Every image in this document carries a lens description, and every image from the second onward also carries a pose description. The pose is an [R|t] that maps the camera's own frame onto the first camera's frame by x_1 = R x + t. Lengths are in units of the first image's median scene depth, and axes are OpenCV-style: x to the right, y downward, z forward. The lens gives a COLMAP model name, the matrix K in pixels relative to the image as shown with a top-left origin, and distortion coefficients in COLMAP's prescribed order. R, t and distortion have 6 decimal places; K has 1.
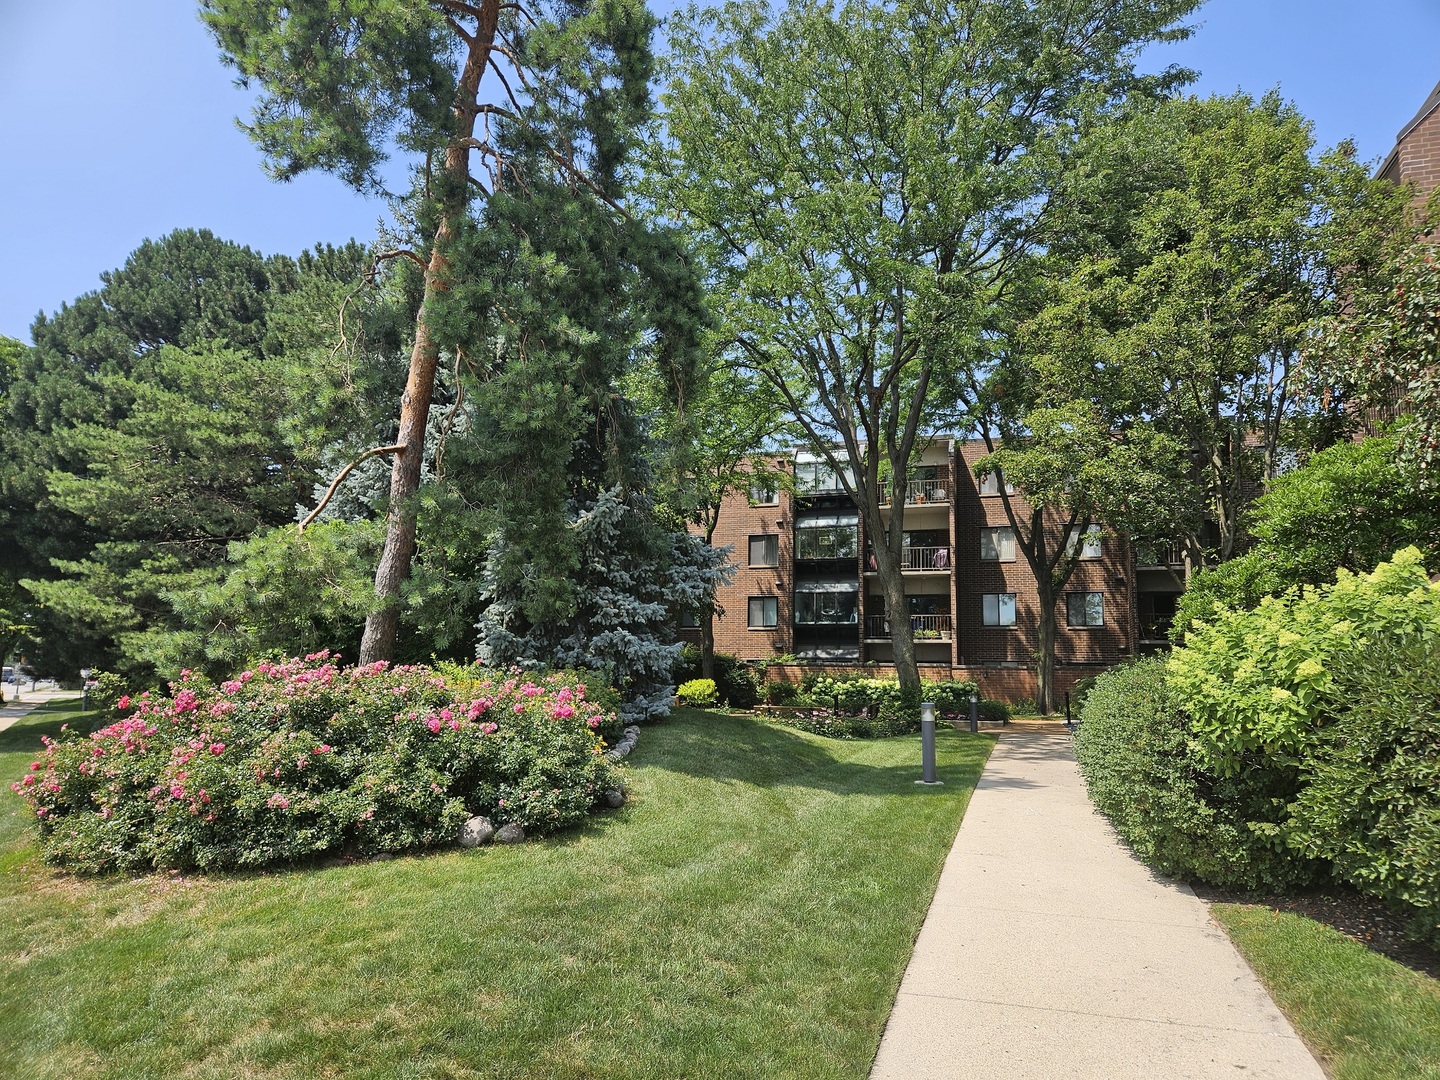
lens RADIAL K [[993.9, 0, 755.3], [0, 993.9, 541.4], [0, 0, 1]] dist [0.098855, -0.114567]
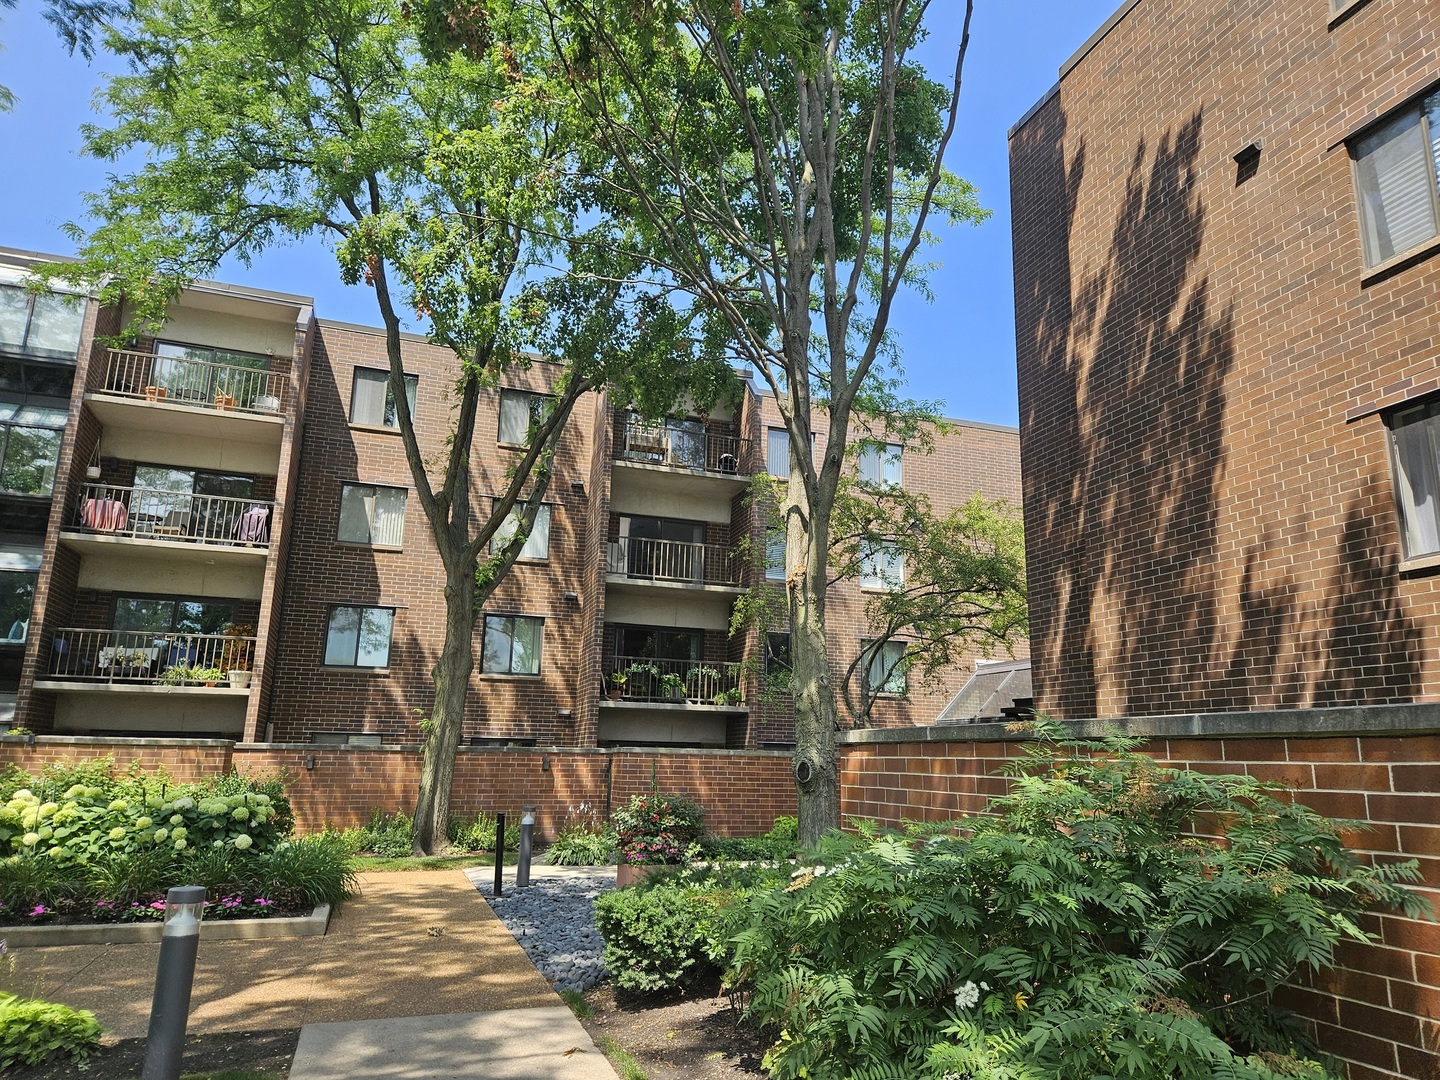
lens RADIAL K [[993.9, 0, 755.3], [0, 993.9, 541.4], [0, 0, 1]] dist [0.098855, -0.114567]
pose [[0.817885, 0.130247, 0.560446, 0.110211], [-0.091463, 0.991088, -0.096850, 0.051331], [-0.568065, 0.027952, 0.822509, 0.442784]]
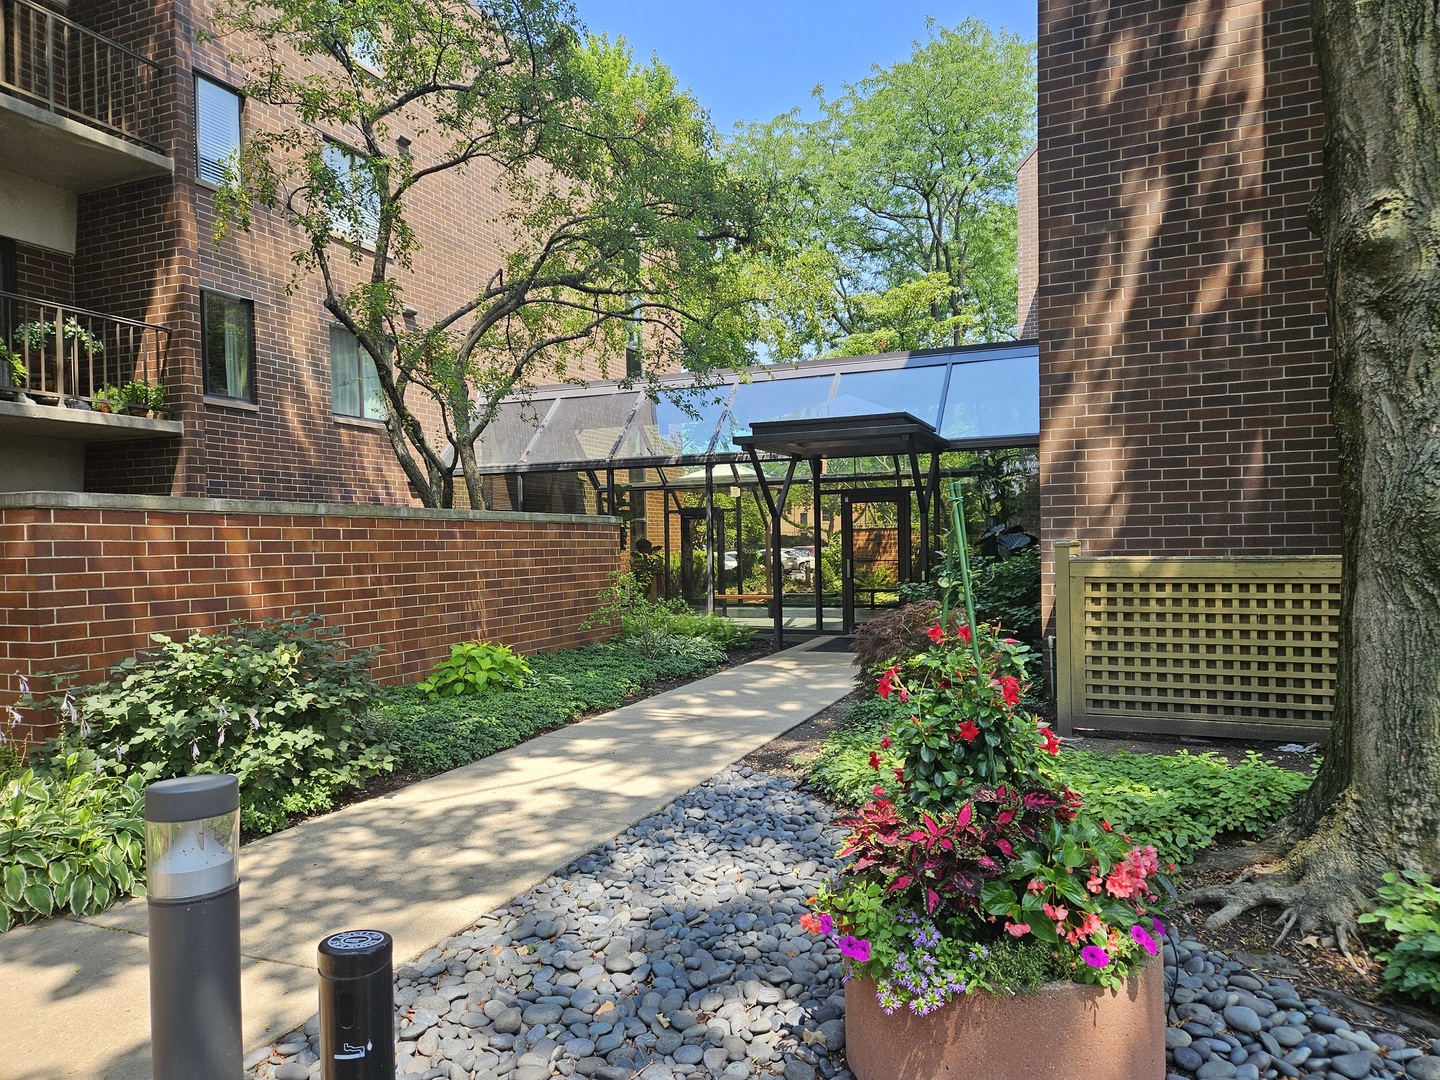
lens RADIAL K [[993.9, 0, 755.3], [0, 993.9, 541.4], [0, 0, 1]] dist [0.098855, -0.114567]
pose [[0.142038, -0.017212, 0.989712, 0.214155], [-0.121169, 0.992027, 0.034642, 0.103455], [-0.982417, -0.124843, 0.138820, 0.785836]]
